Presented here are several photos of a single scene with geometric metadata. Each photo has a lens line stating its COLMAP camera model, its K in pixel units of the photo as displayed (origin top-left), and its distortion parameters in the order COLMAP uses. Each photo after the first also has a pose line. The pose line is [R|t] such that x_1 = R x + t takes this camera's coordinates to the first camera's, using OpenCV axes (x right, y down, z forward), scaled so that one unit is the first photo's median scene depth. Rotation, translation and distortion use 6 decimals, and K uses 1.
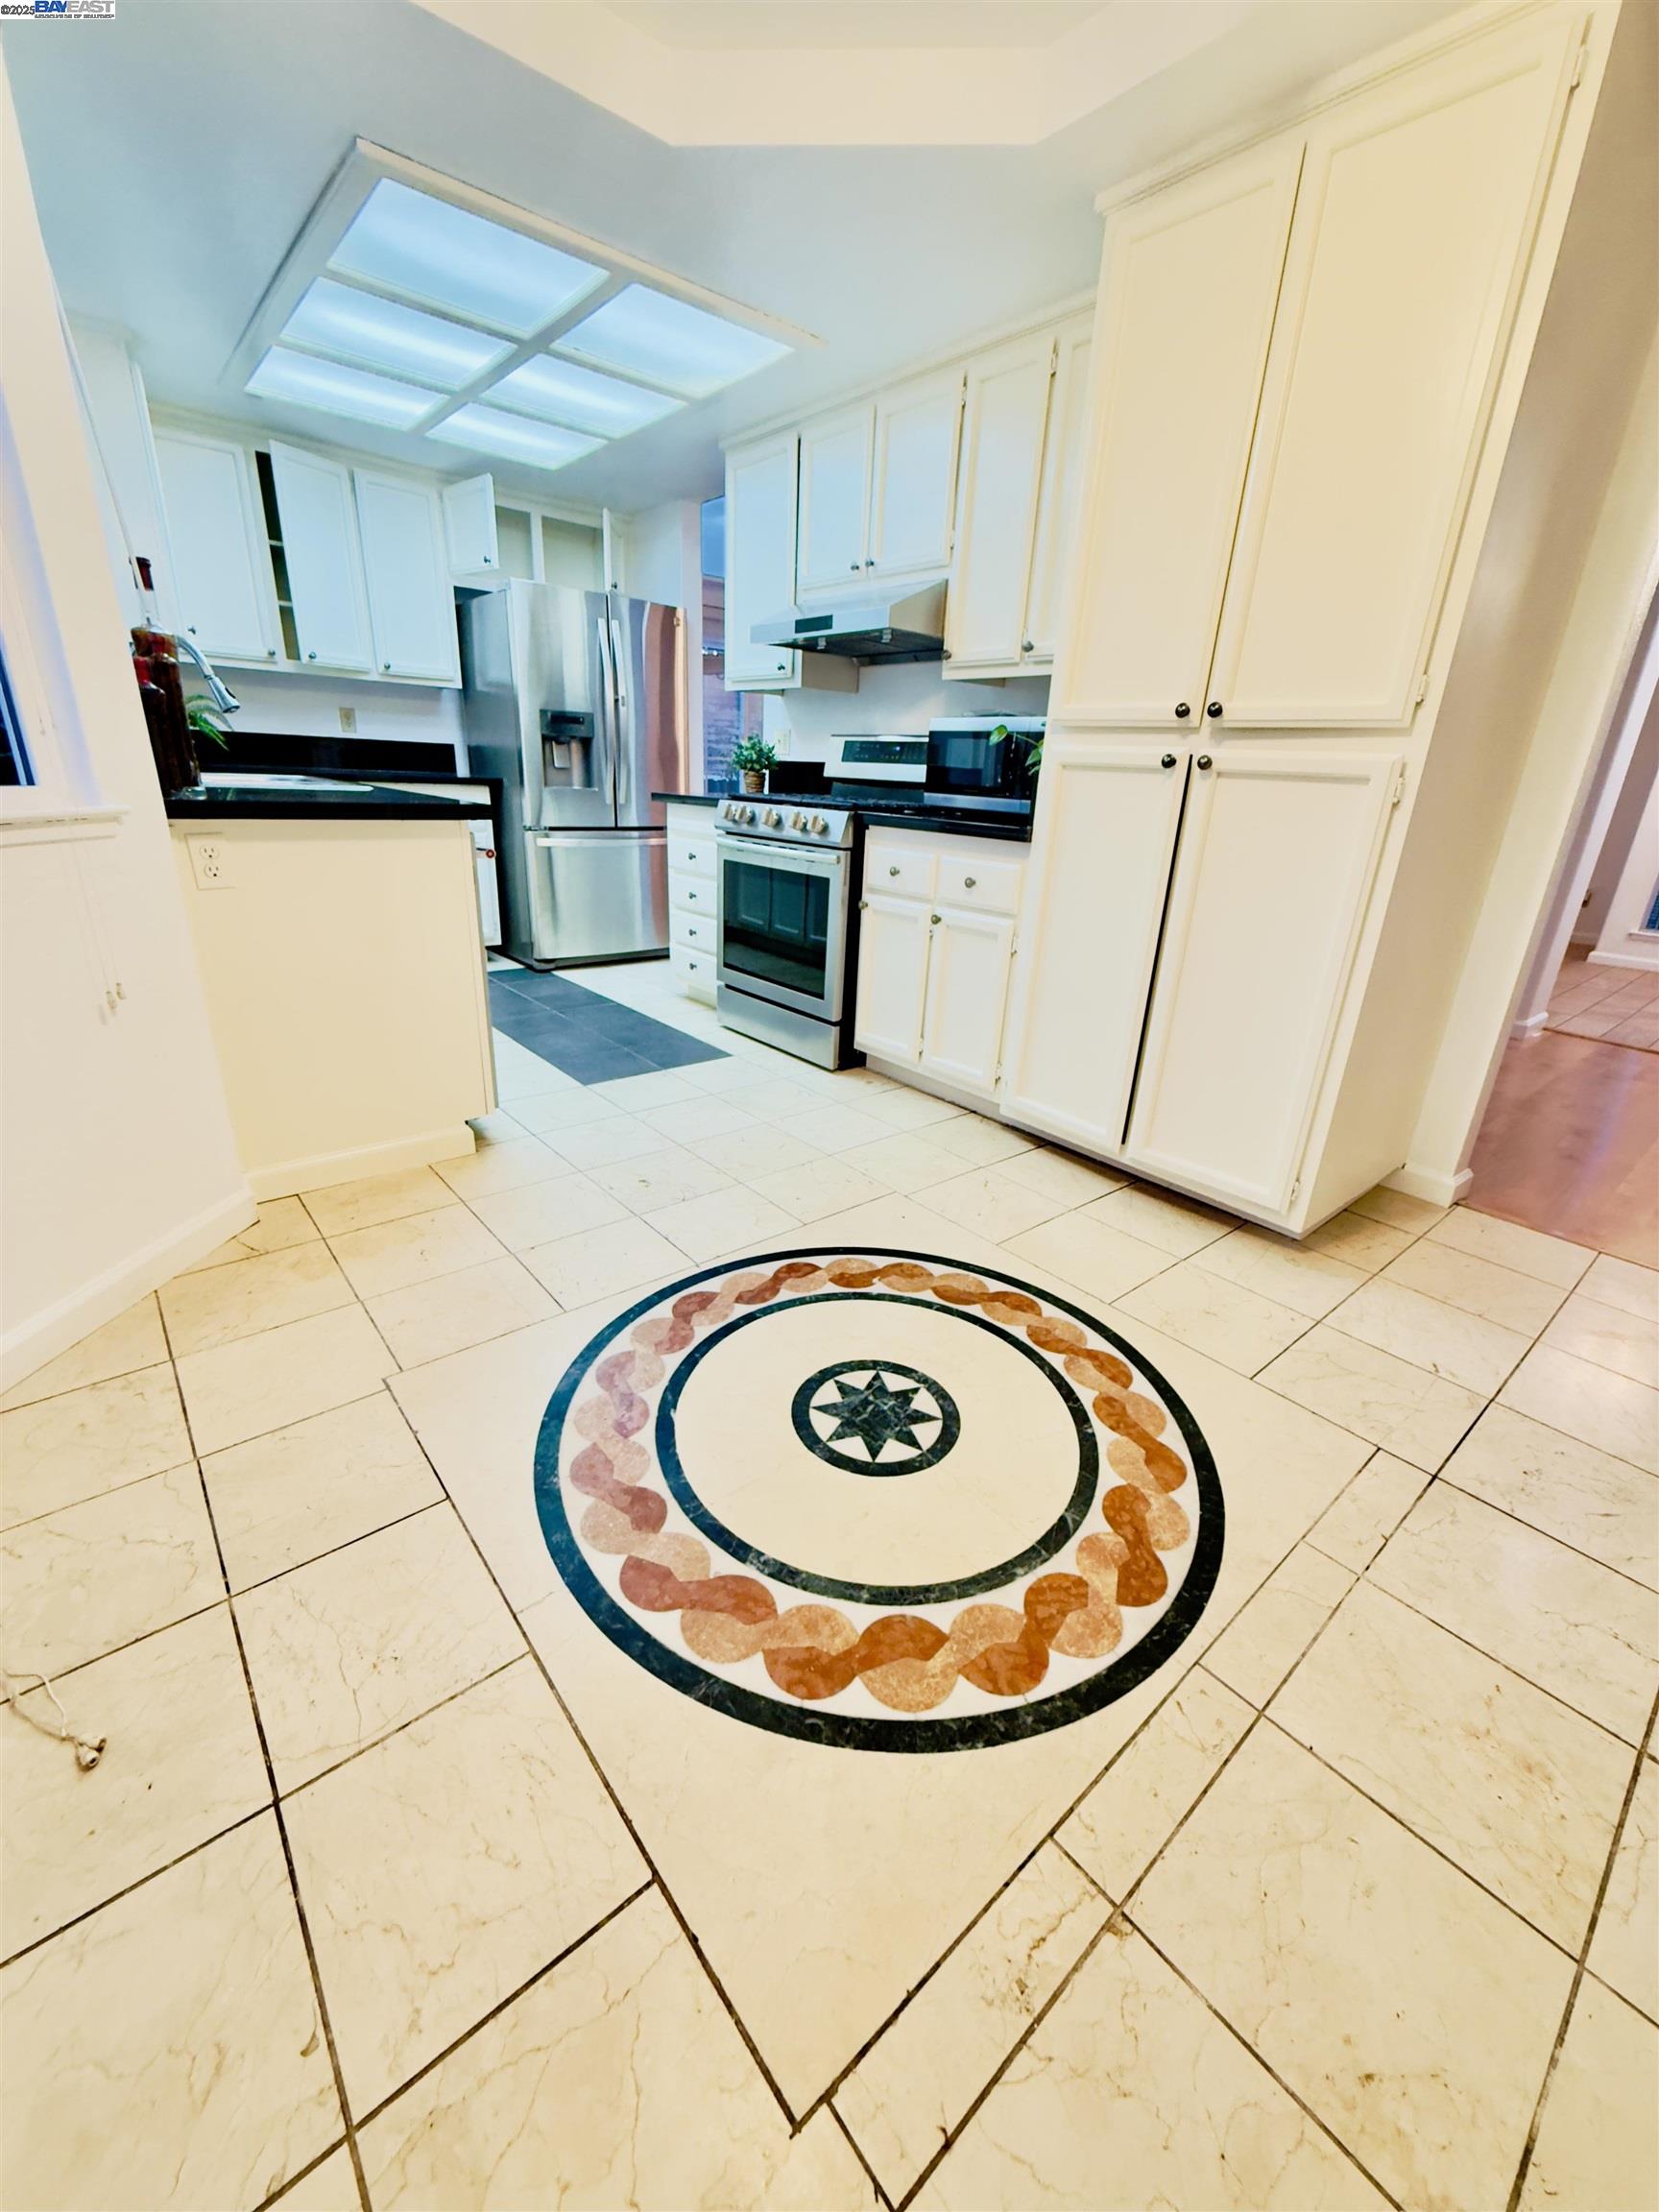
lens RADIAL K [[880.6, 0, 830.3], [0, 880.6, 1096.6], [0, 0, 1]] dist [-0.003474, 0.000977]
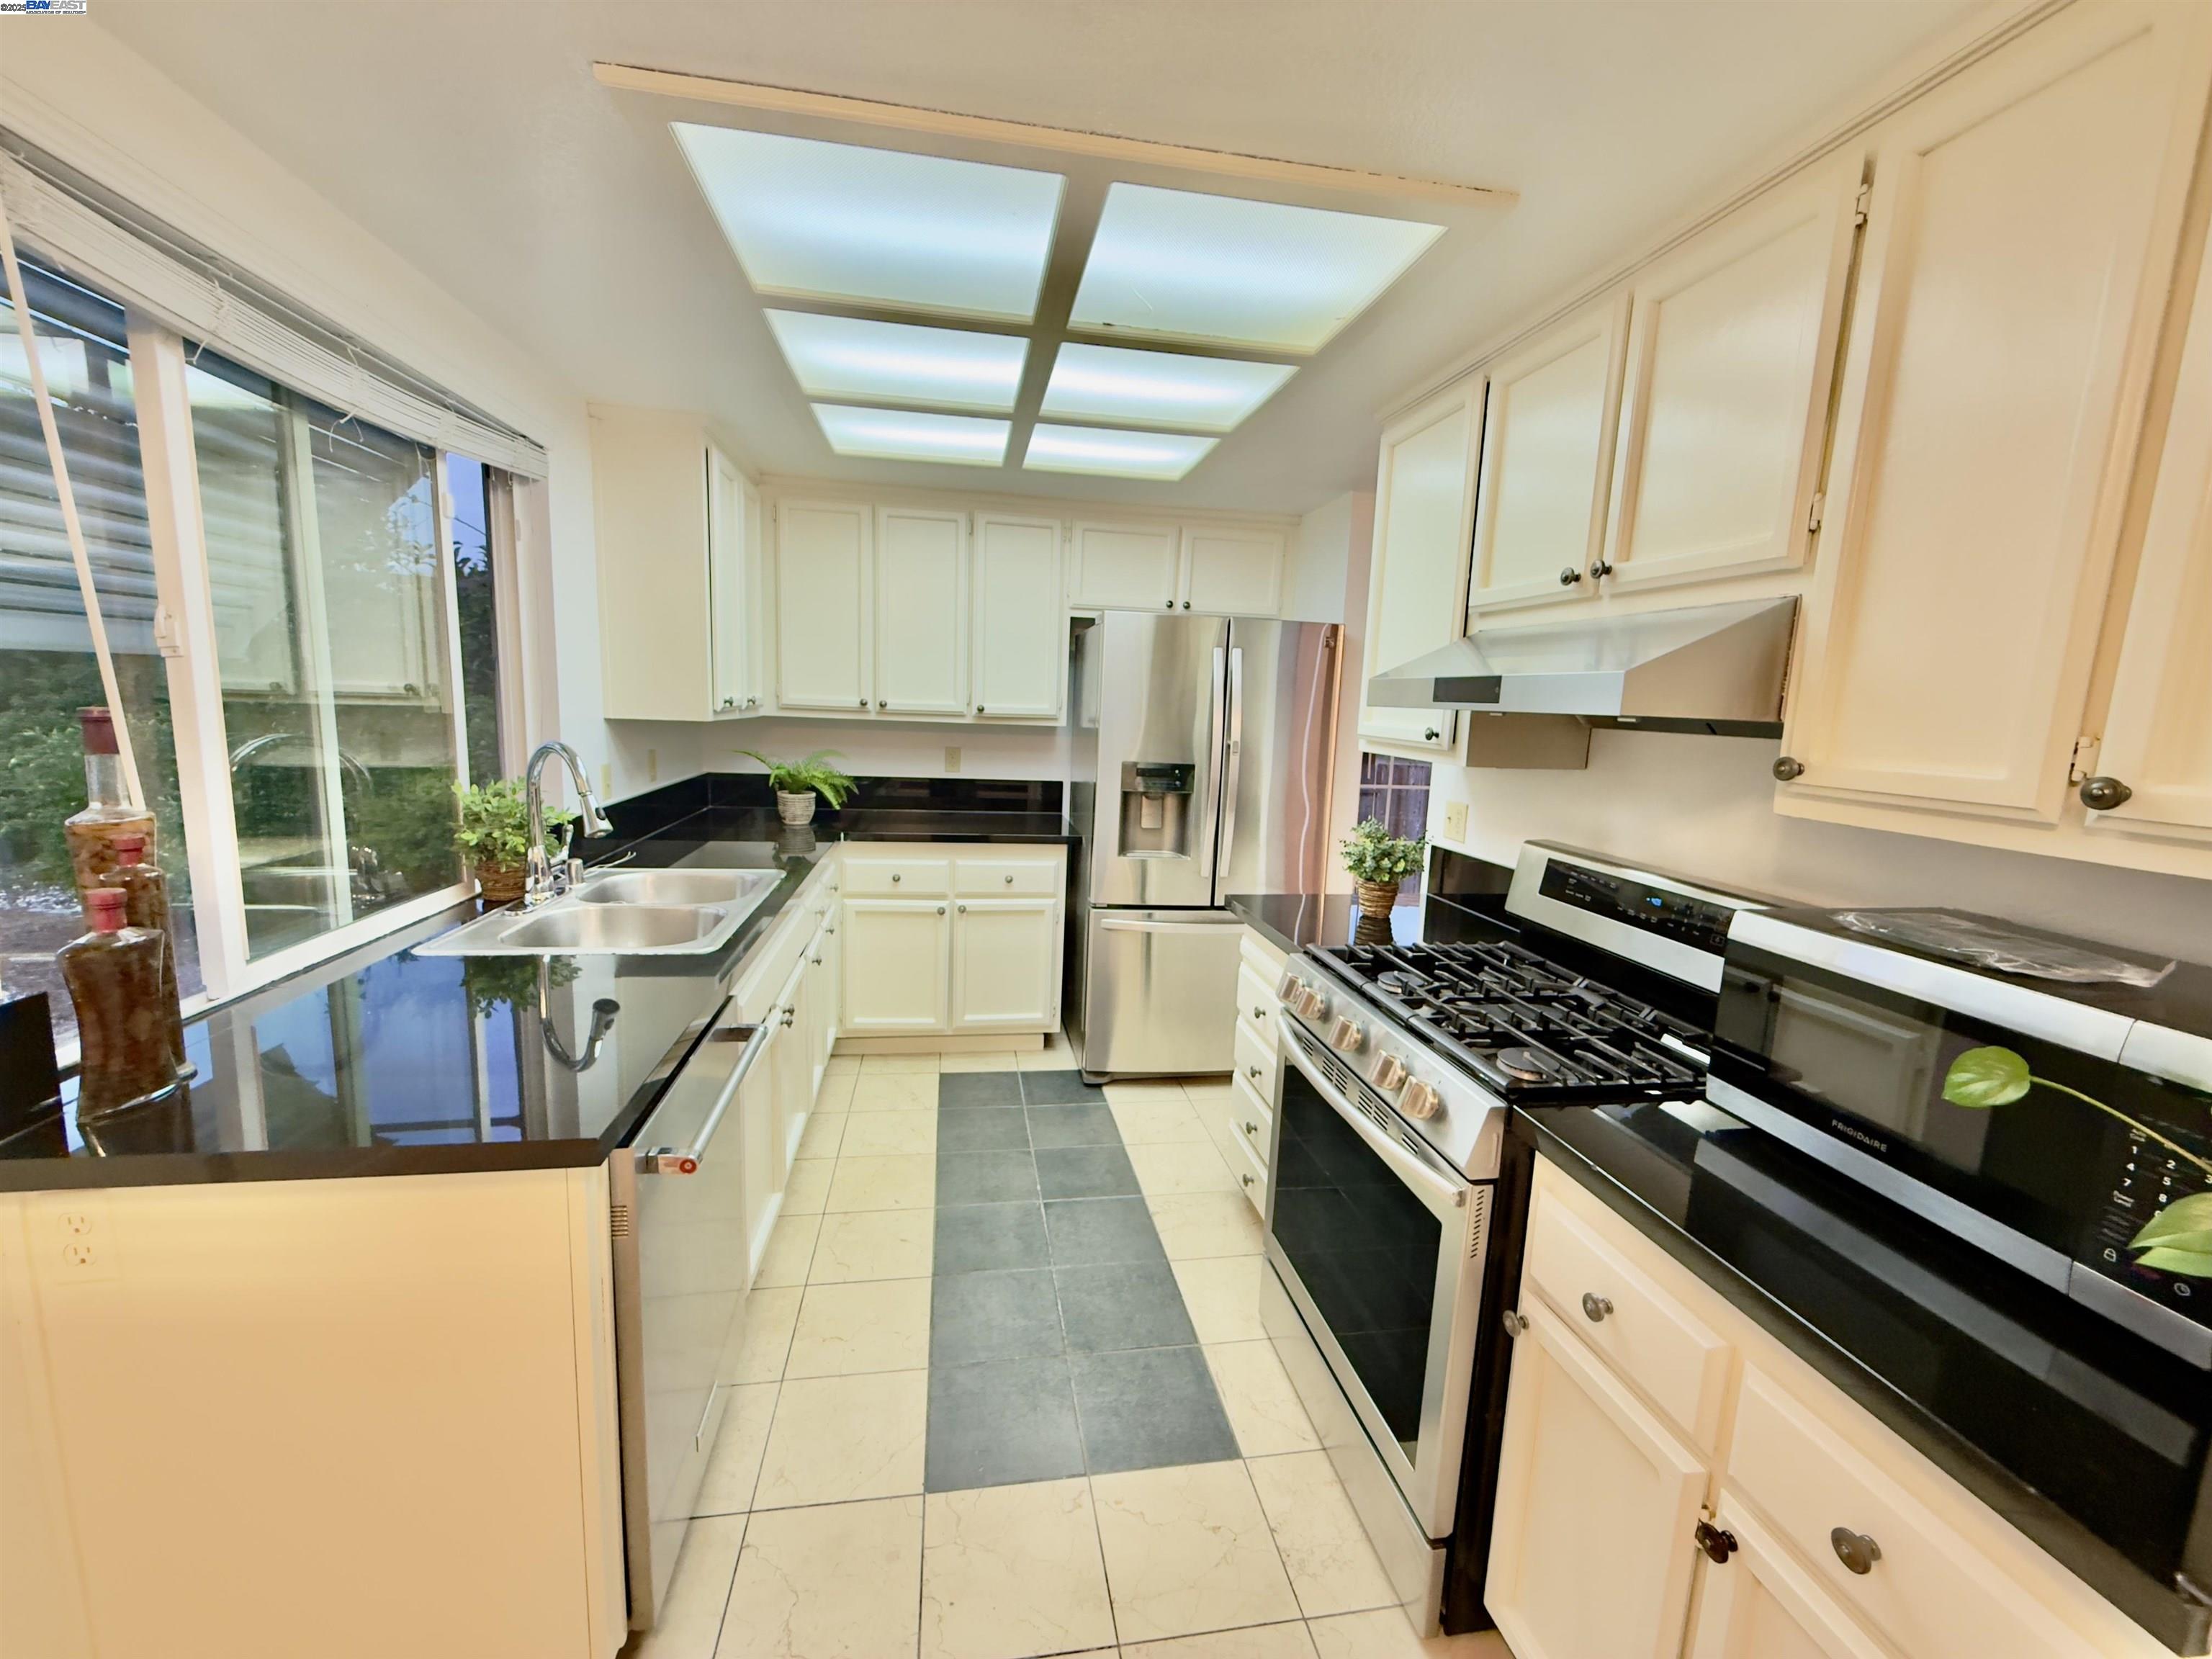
lens RADIAL K [[880.6, 0, 1097.0], [0, 880.6, 828.9], [0, 0, 1]] dist [-0.003474, 0.000977]
pose [[0.856863, 0.063917, -0.511566, 0.080108], [-0.179405, 0.967233, -0.179650, -0.407767], [0.483321, 0.245713, 0.840253, 0.603576]]
